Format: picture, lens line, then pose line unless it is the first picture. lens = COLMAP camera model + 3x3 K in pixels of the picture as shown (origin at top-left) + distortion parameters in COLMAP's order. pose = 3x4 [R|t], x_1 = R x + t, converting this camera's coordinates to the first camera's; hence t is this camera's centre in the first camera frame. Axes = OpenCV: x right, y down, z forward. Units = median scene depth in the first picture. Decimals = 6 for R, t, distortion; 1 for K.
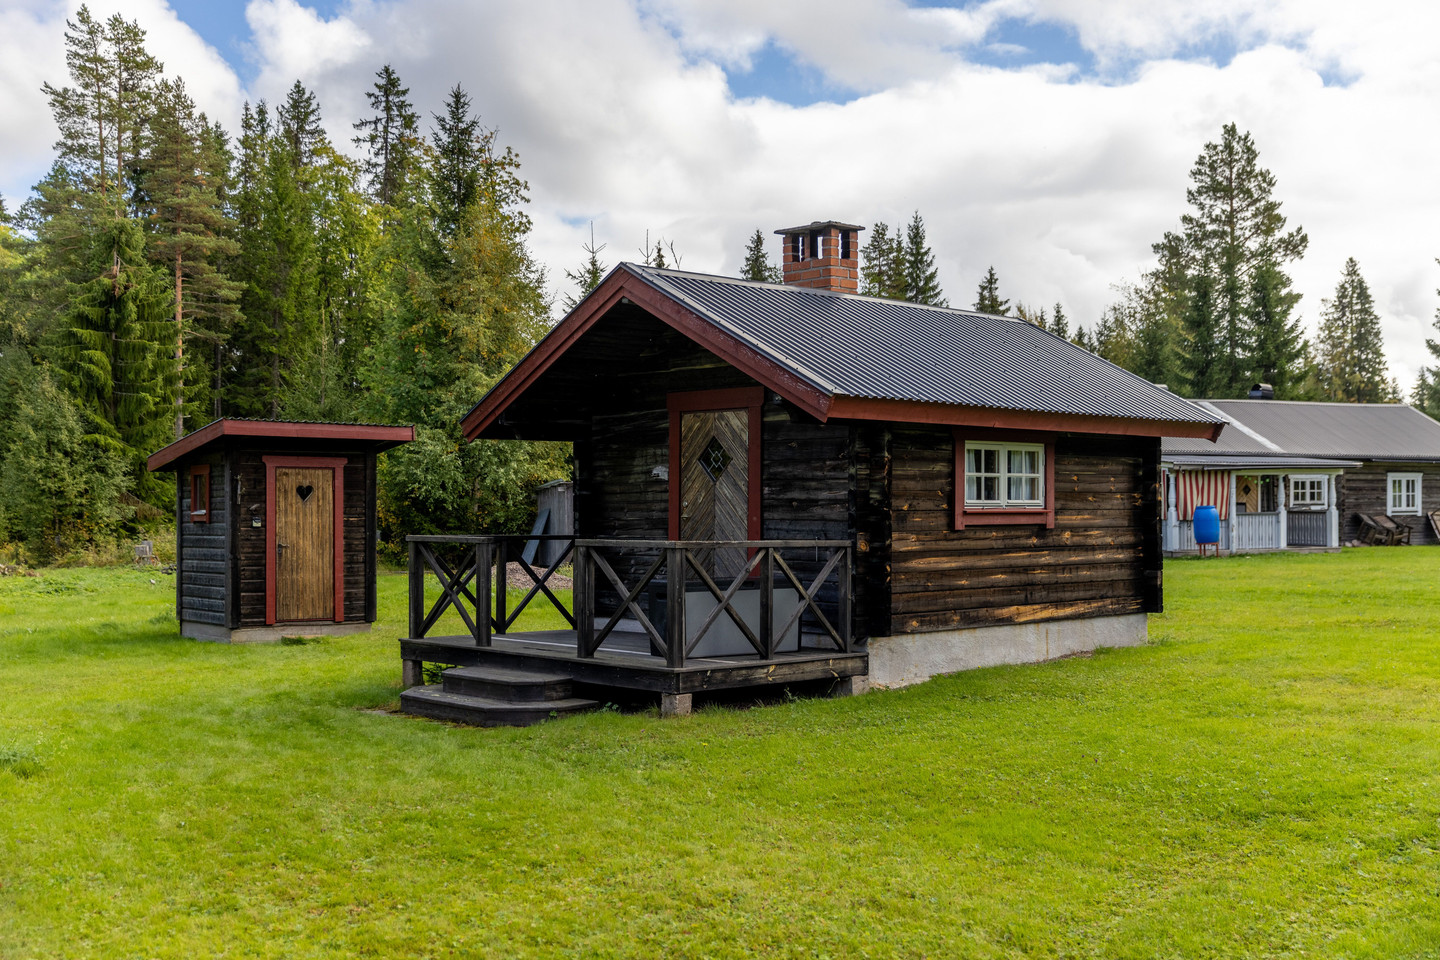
lens RADIAL K [[1552.9, 0, 720.0], [0, 1552.9, 480.0], [0, 0, 1]] dist [0.002360, -0.033256]
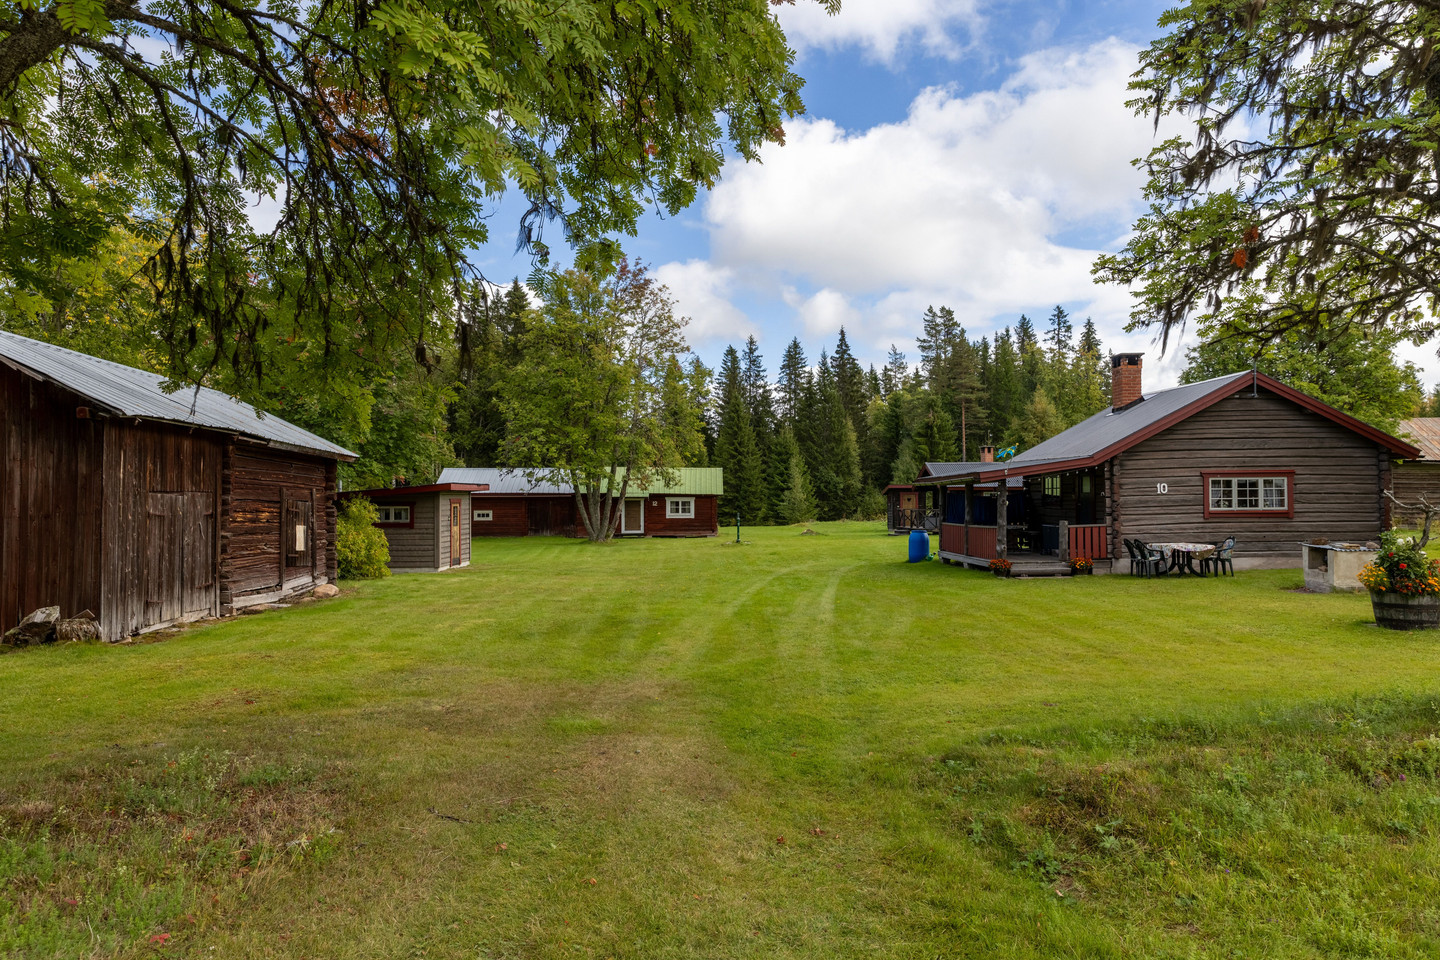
lens RADIAL K [[963.3, 0, 720.0], [0, 963.3, 480.0], [0, 0, 1]] dist [-0.038278, -0.000823]
pose [[0.775719, -0.013424, -0.630935, 0.408030], [0.015443, 0.999878, -0.002286, -0.019480], [0.630889, -0.007970, 0.775832, -0.589753]]
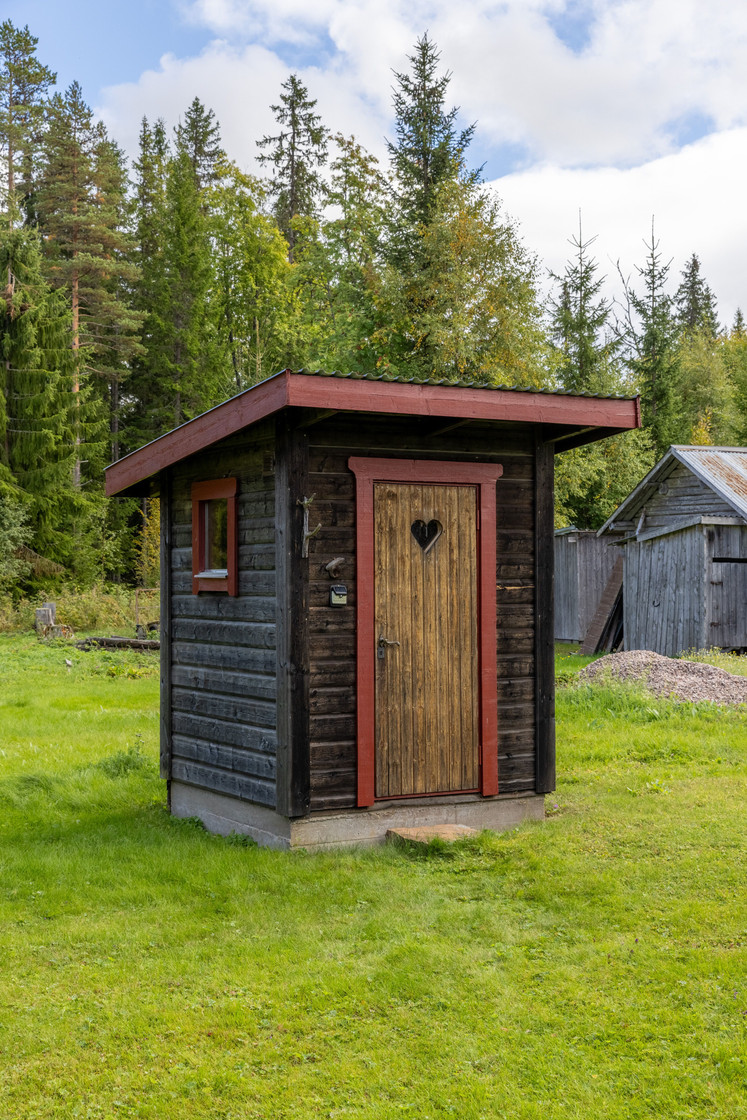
lens RADIAL K [[1508.6, 0, 373.5], [0, 1508.6, 560.0], [0, 0, 1]] dist [-0.031240, 0.064077]
pose [[0.991769, 0.000647, -0.128036, -0.078969], [0.001376, 0.999876, 0.015711, 0.003107], [0.128030, -0.015758, 0.991645, 0.186445]]
